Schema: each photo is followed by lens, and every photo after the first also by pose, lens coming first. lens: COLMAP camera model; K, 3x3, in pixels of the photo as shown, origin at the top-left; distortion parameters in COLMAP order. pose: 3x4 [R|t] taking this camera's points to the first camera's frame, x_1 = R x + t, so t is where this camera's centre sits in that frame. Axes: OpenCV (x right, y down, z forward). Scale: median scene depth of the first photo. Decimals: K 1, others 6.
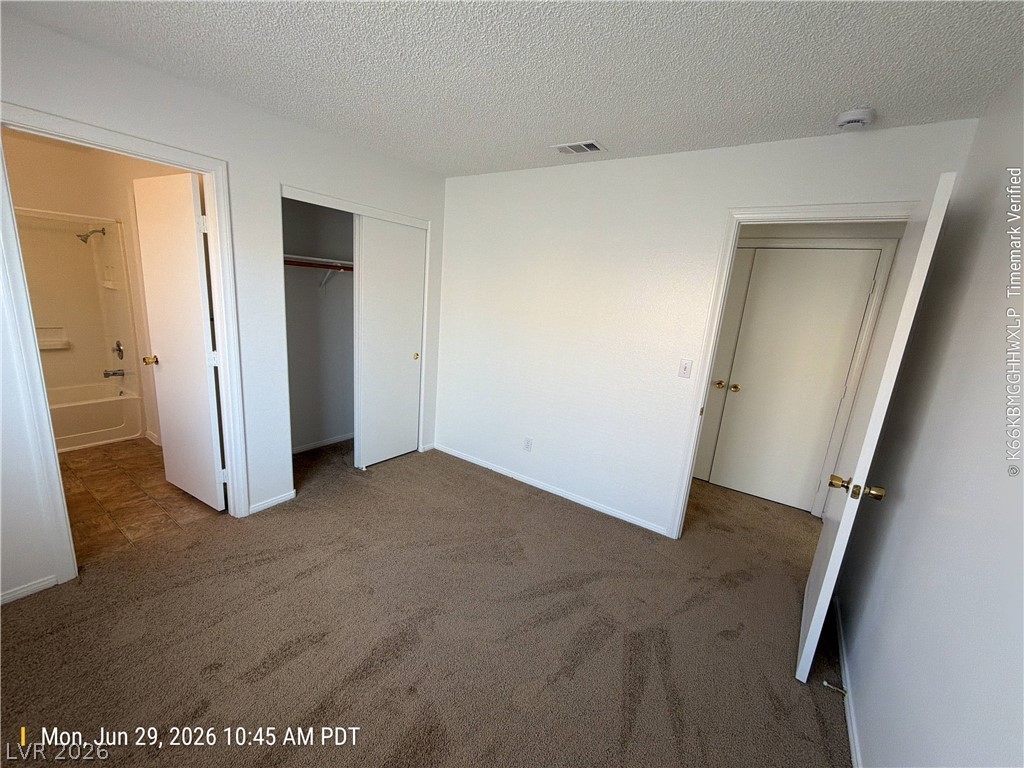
lens RADIAL K [[409.8, 0, 510.8], [0, 409.8, 384.4], [0, 0, 1]] dist [0.001033, 0.000201]
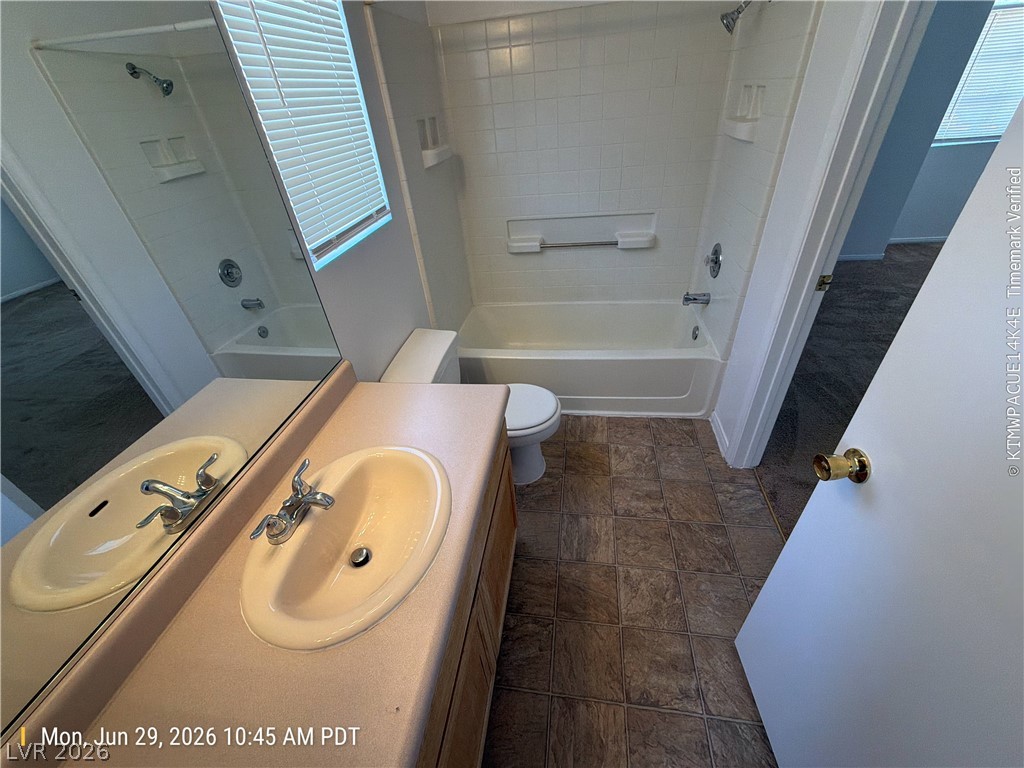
lens RADIAL K [[409.8, 0, 514.2], [0, 409.8, 381.8], [0, 0, 1]] dist [0.001033, 0.000201]
pose [[0.435282, 0.422586, -0.794953, -0.567242], [-0.090406, 0.899046, 0.428418, -0.154919], [0.895743, -0.114614, 0.429543, 0.499861]]
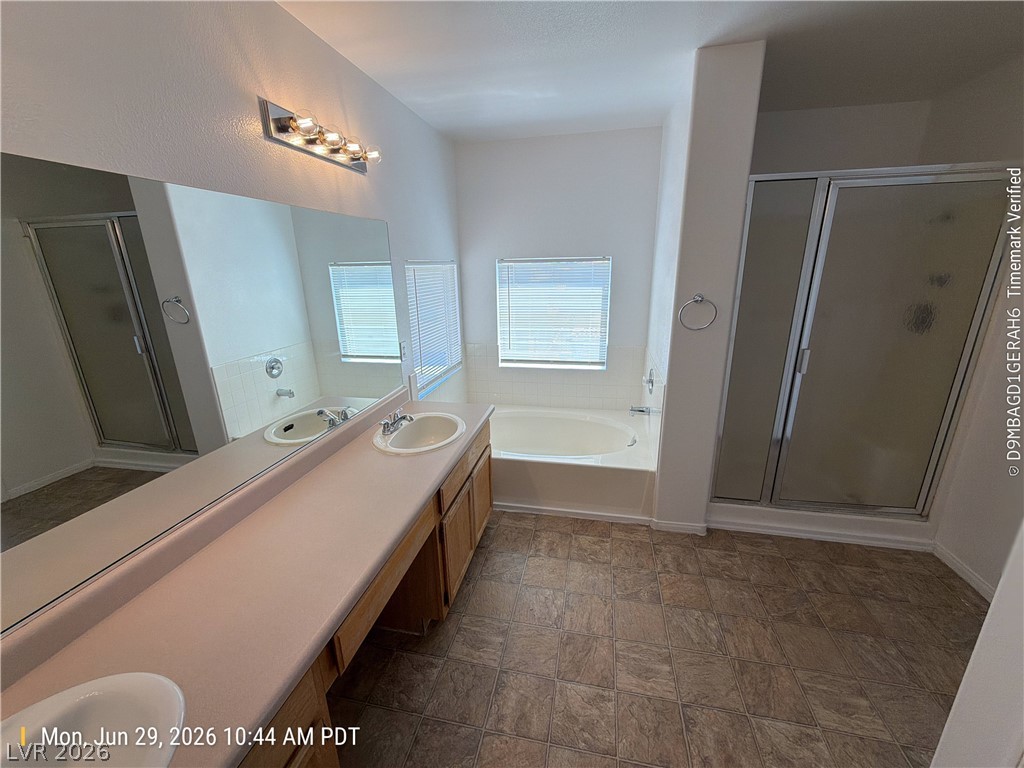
lens RADIAL K [[409.8, 0, 513.8], [0, 409.8, 384.5], [0, 0, 1]] dist [0.001033, 0.000201]
pose [[-0.921105, 0.049460, -0.386160, -0.541724], [-0.138584, 0.885270, 0.443949, -0.250763], [0.363814, 0.462439, -0.808573, 0.917160]]
